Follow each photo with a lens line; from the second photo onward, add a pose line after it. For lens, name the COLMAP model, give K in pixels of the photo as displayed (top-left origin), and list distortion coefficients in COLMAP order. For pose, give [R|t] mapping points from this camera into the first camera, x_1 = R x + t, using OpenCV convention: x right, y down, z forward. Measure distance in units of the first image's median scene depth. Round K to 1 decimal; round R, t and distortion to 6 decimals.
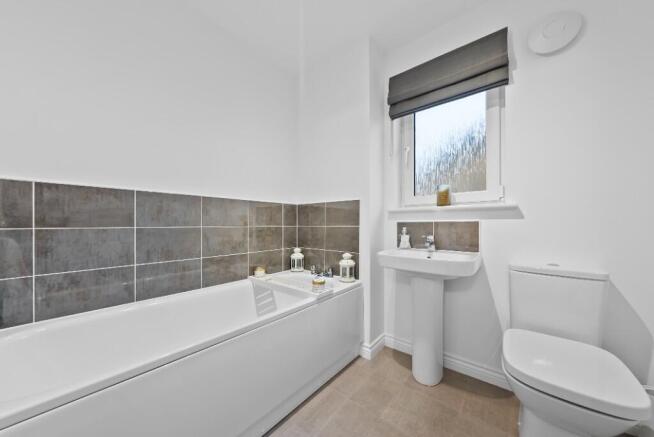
lens RADIAL K [[223.2, 0, 328.7], [0, 223.2, 223.2], [0, 0, 1]] dist [-0.000099, -0.000134]
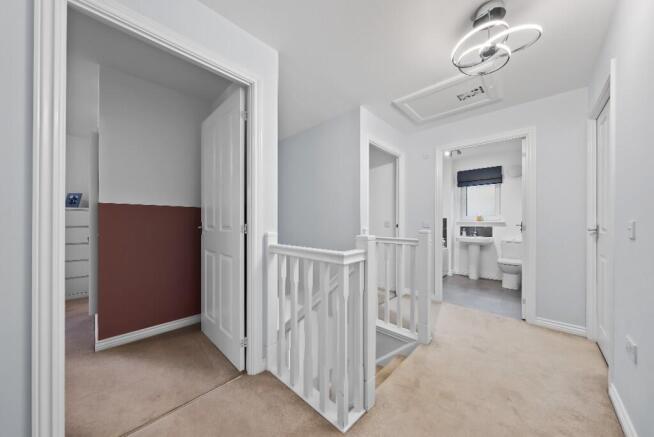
lens RADIAL K [[223.2, 0, 325.0], [0, 223.2, 222.3], [0, 0, 1]] dist [-0.000099, -0.000134]
pose [[0.995219, -0.001981, -0.097652, -1.218478], [0.002824, 0.999960, 0.008495, -0.096661], [0.097631, -0.008730, 0.995184, -2.114811]]
